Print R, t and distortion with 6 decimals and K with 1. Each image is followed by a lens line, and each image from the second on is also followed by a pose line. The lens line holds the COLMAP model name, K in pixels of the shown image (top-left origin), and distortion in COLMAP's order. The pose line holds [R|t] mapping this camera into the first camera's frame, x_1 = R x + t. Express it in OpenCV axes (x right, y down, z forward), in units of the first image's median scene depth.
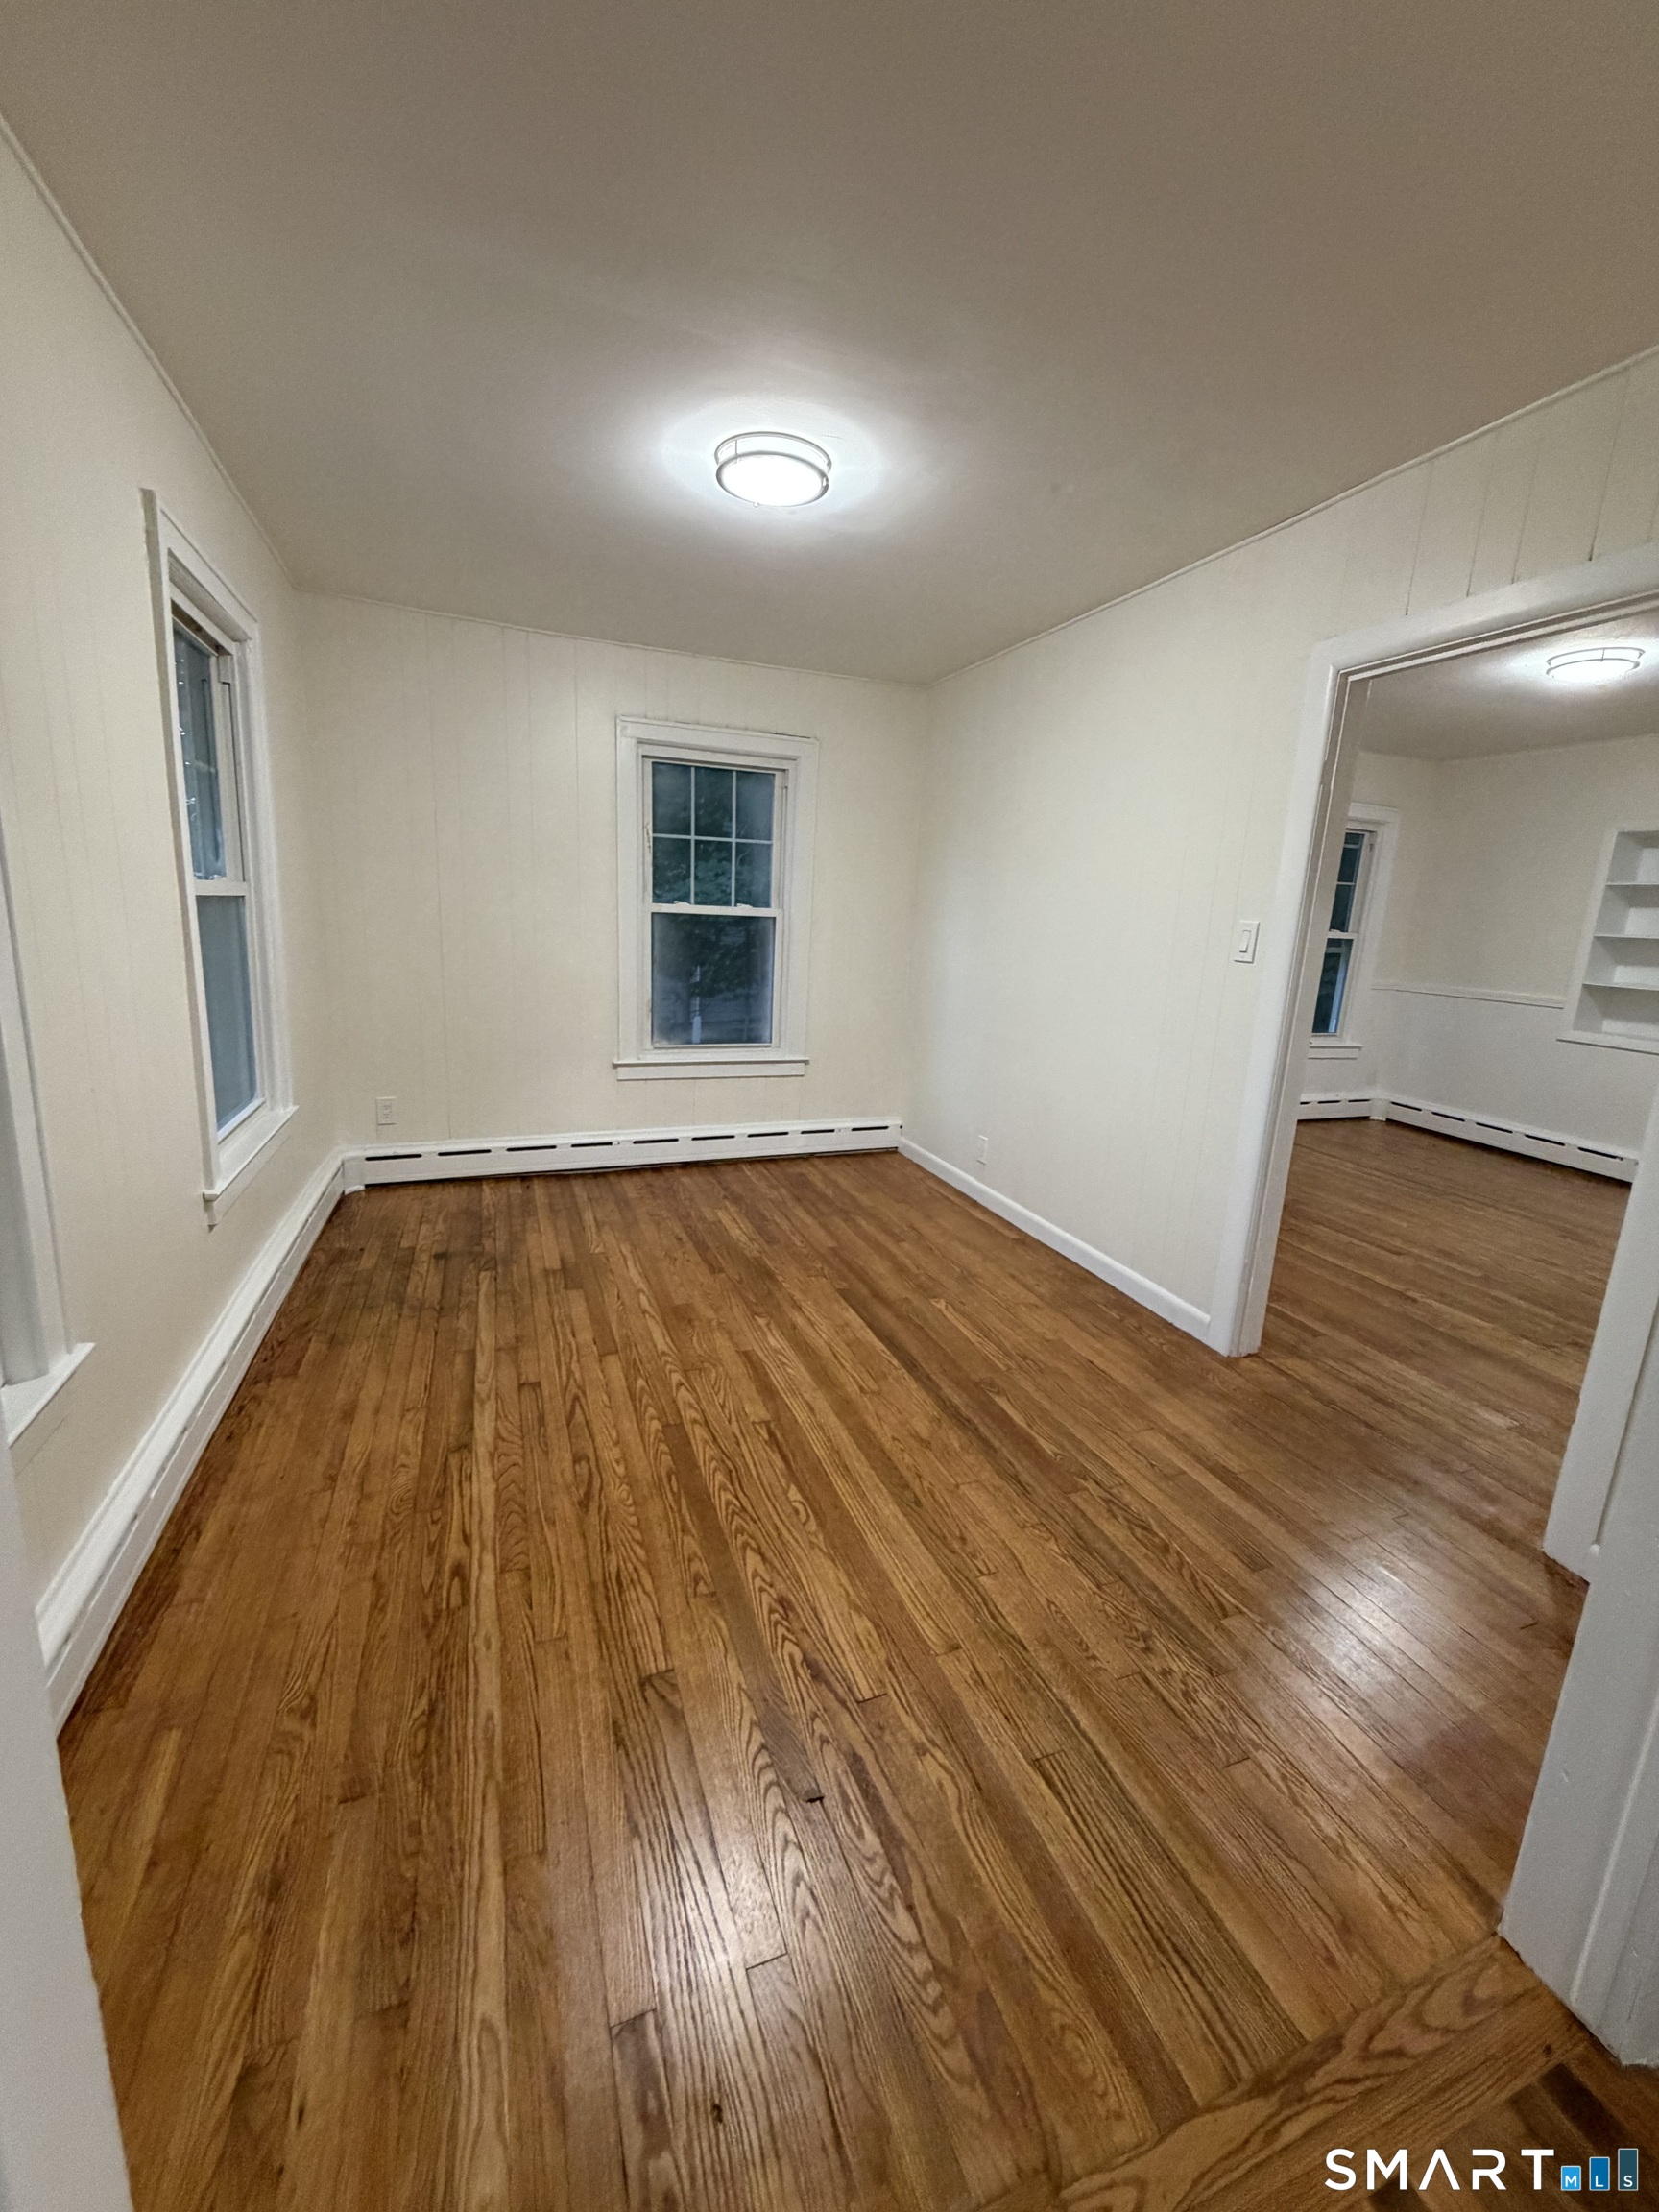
lens RADIAL K [[874.0, 0, 827.2], [0, 874.0, 1099.1], [0, 0, 1]] dist [-0.000764, -0.000180]
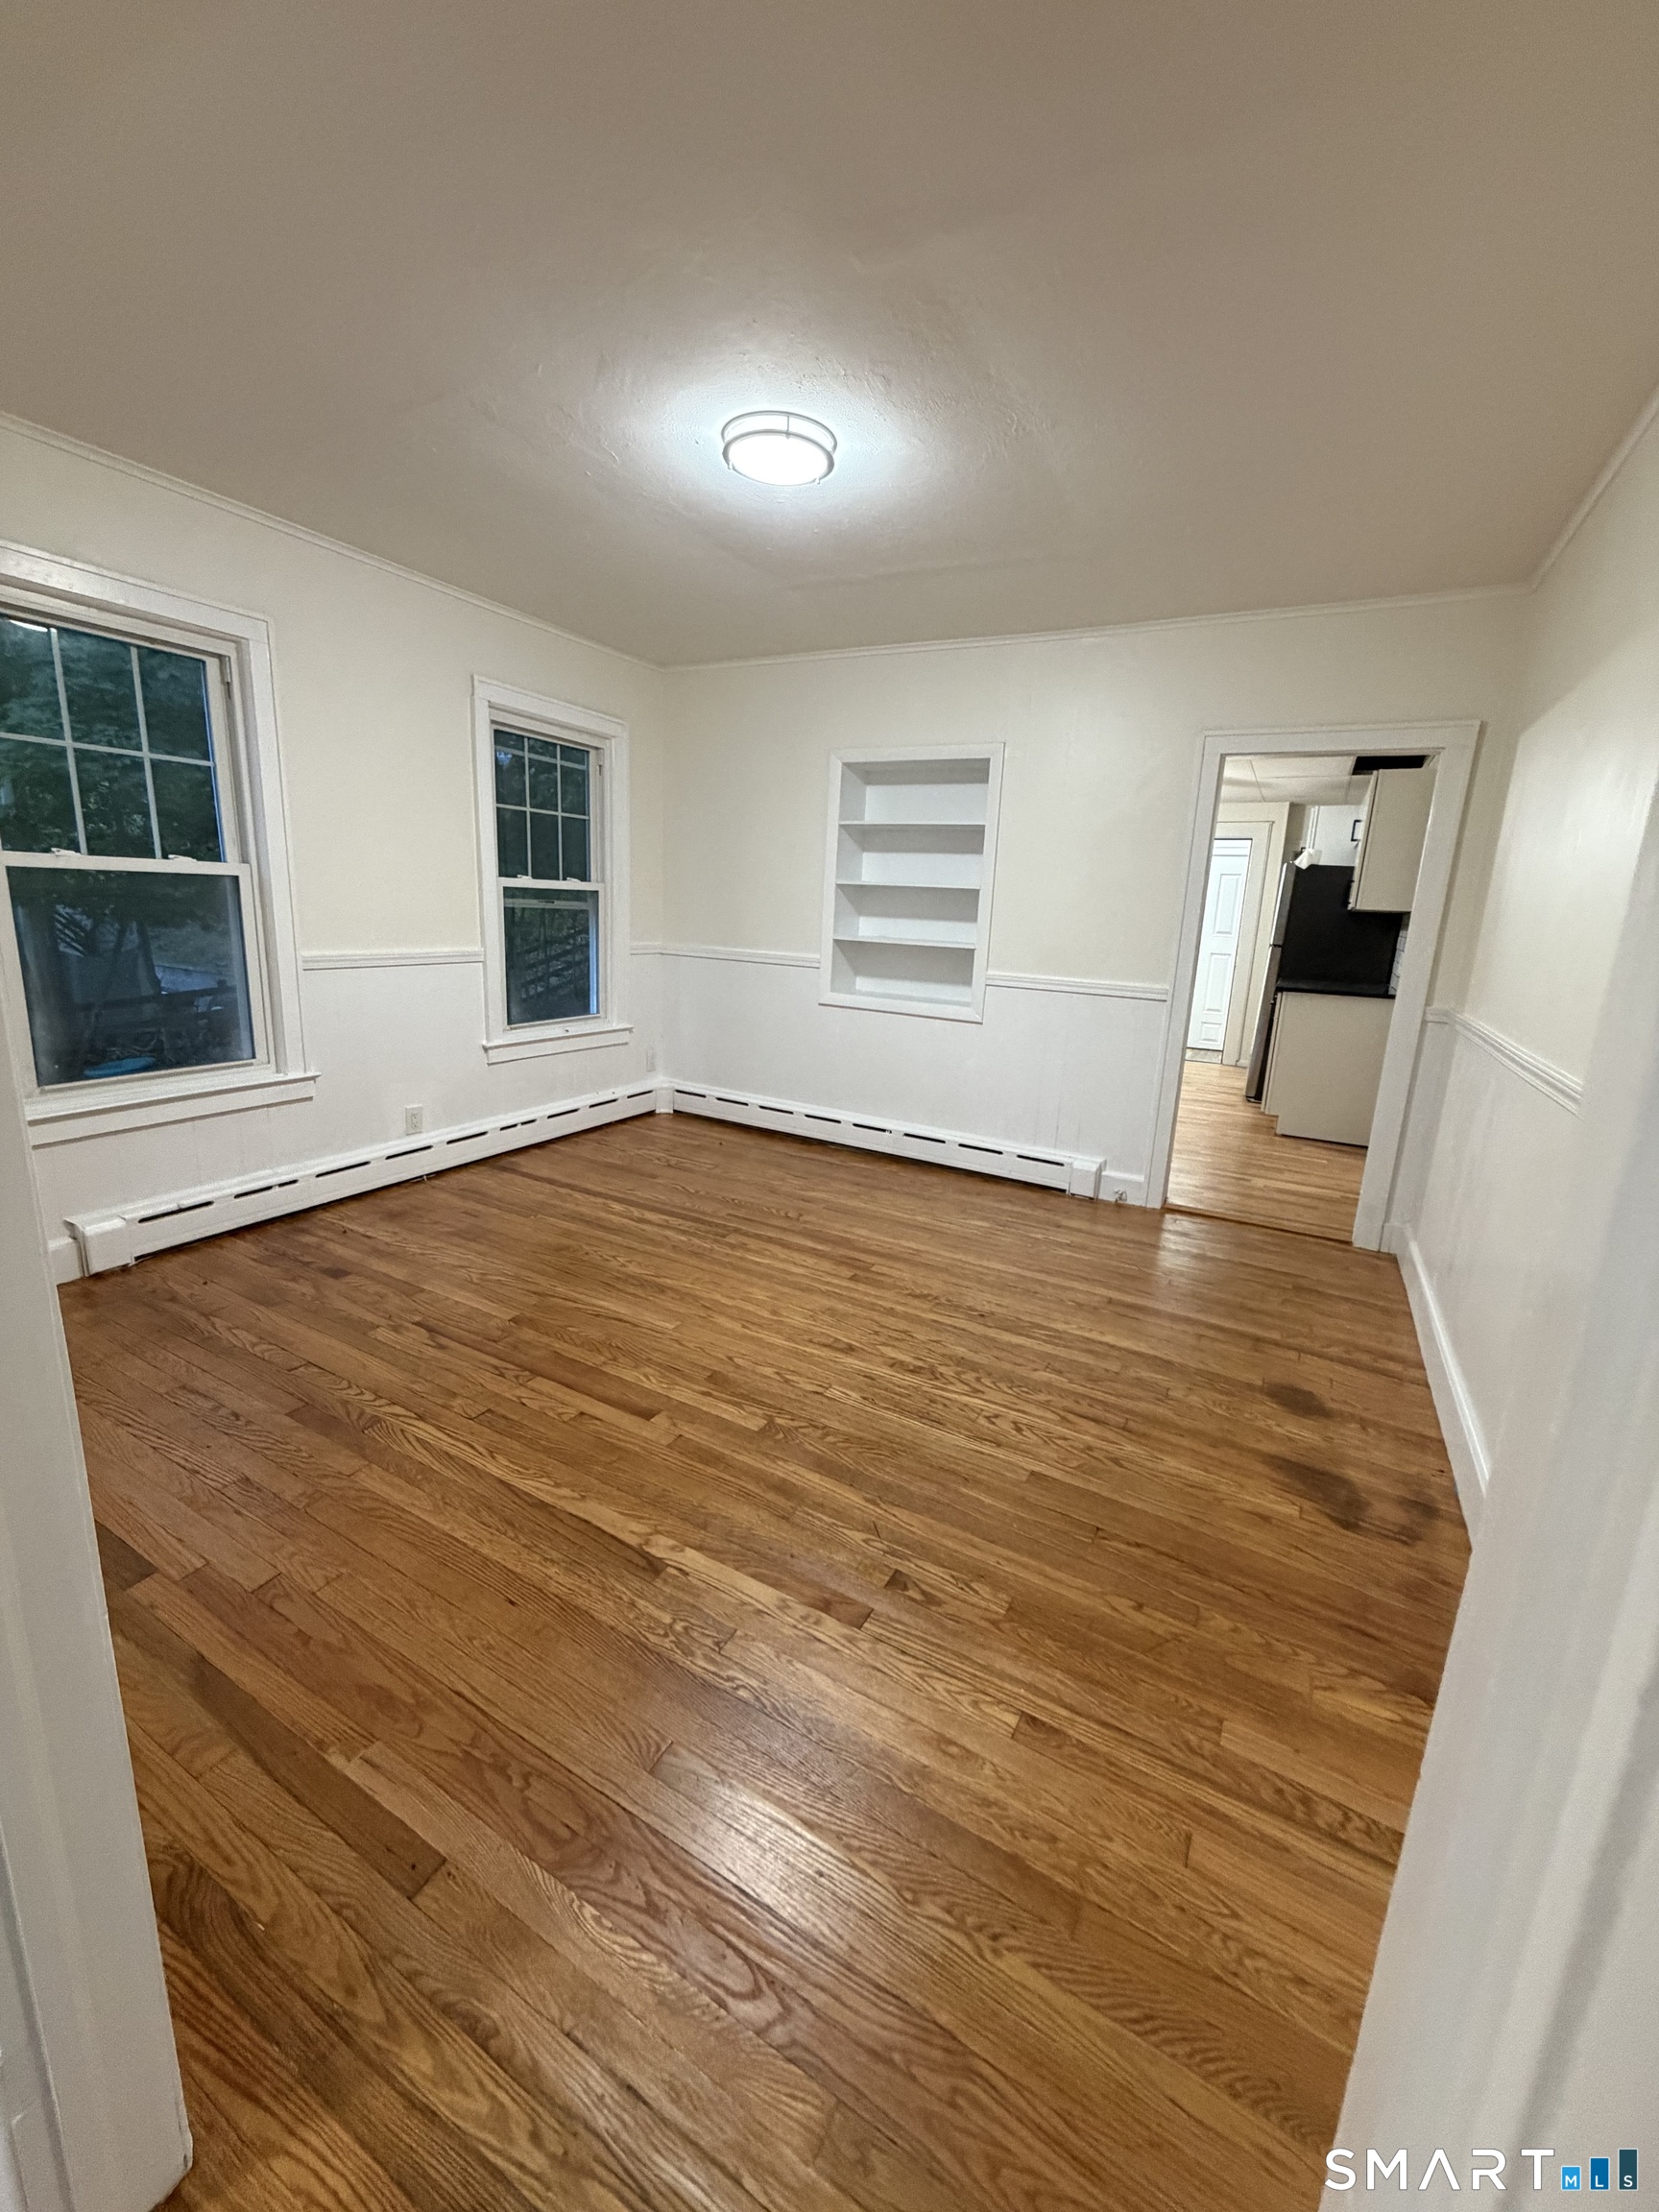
lens RADIAL K [[874.0, 0, 827.2], [0, 874.0, 1099.1], [0, 0, 1]] dist [-0.000764, -0.000180]
pose [[0.765867, -0.154513, 0.624159, 0.296195], [0.127083, 0.987925, 0.088629, -0.053160], [-0.630316, 0.011442, 0.776254, 0.333515]]
